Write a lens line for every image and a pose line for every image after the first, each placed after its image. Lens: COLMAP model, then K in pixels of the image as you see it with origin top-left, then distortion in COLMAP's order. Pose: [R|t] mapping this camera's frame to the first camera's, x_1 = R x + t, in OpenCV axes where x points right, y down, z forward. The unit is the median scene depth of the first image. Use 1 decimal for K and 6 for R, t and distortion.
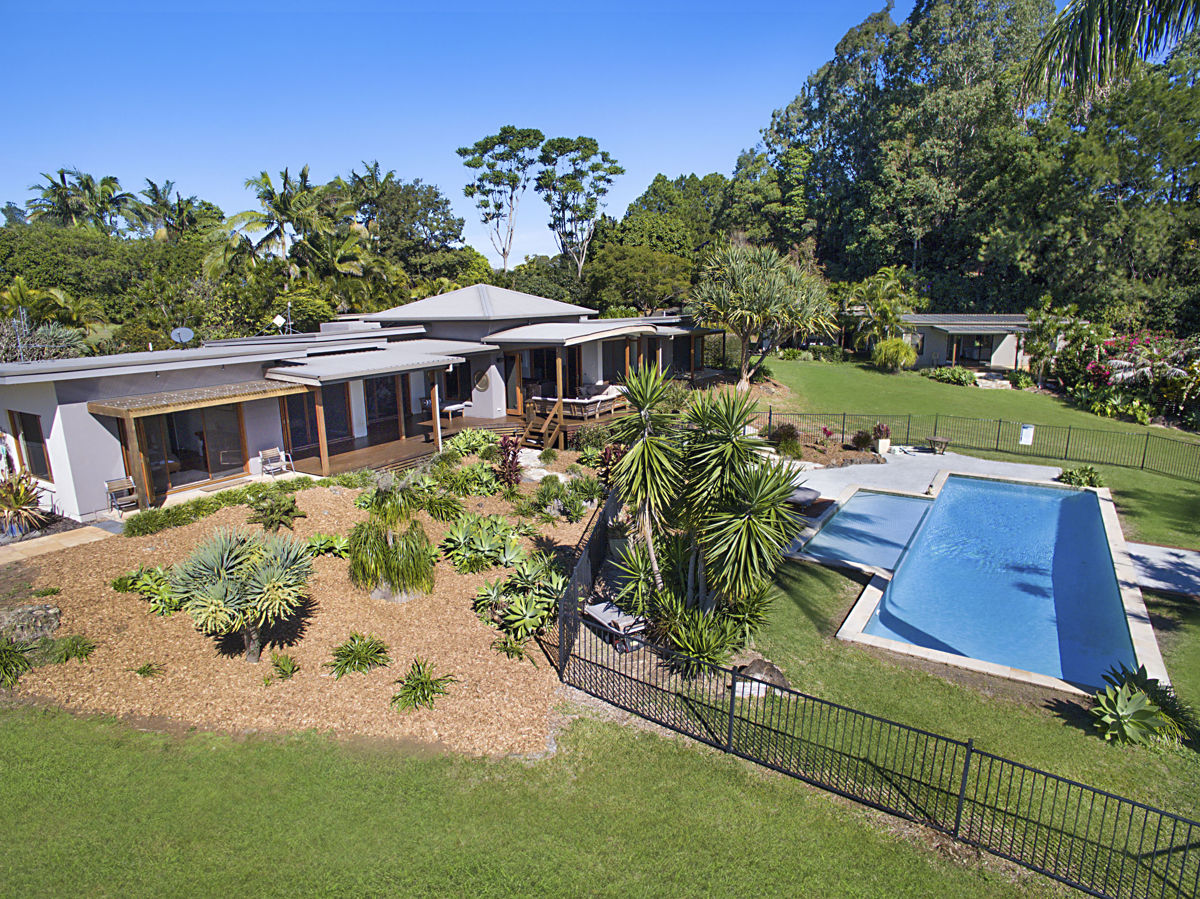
lens RADIAL K [[695.2, 0, 600.0], [0, 695.2, 449.5], [0, 0, 1]] dist [-0.117882, 0.083173]
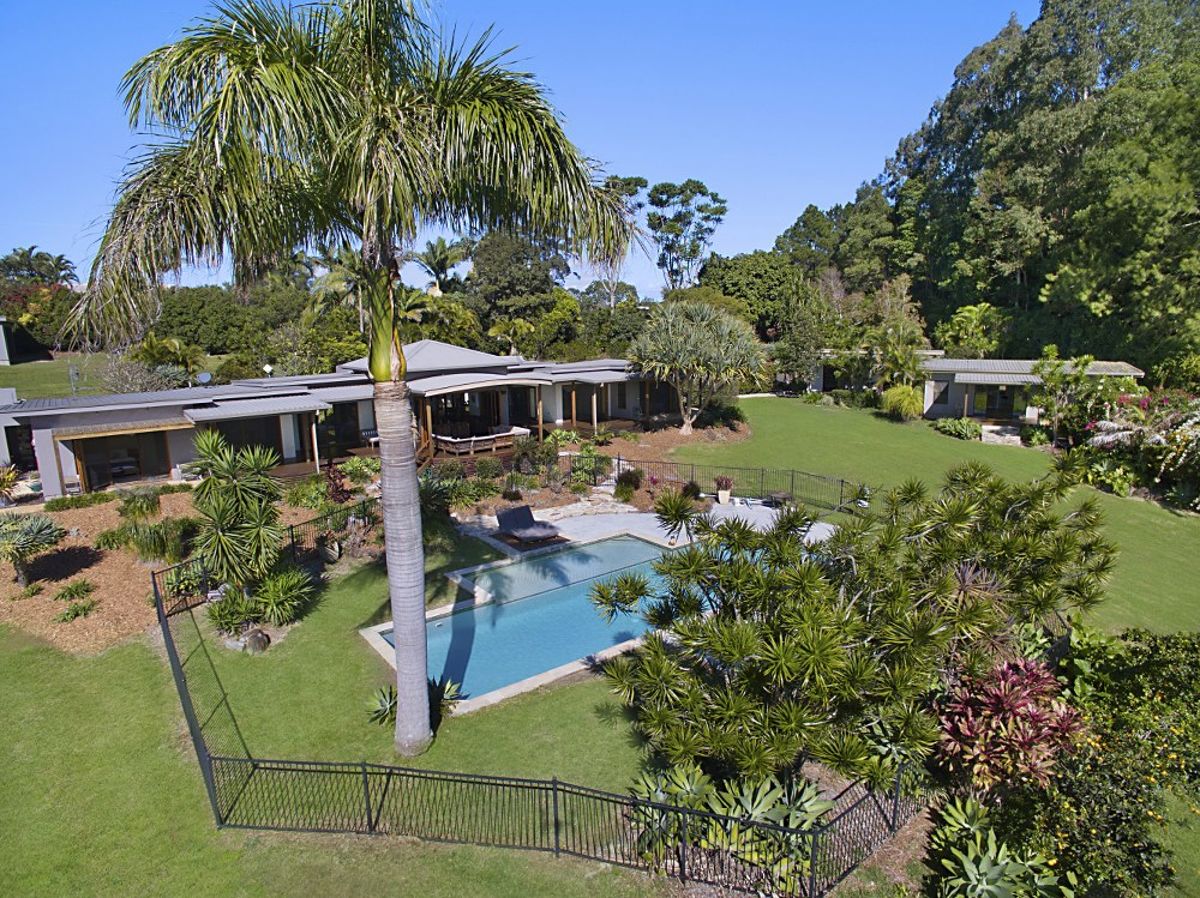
lens RADIAL K [[695.2, 0, 600.0], [0, 695.2, 449.0], [0, 0, 1]] dist [-0.117882, 0.083173]
pose [[0.946082, 0.059371, -0.318441, 0.304050], [-0.068984, 0.997437, -0.018986, -0.024313], [0.316498, 0.039930, 0.947752, -0.038371]]
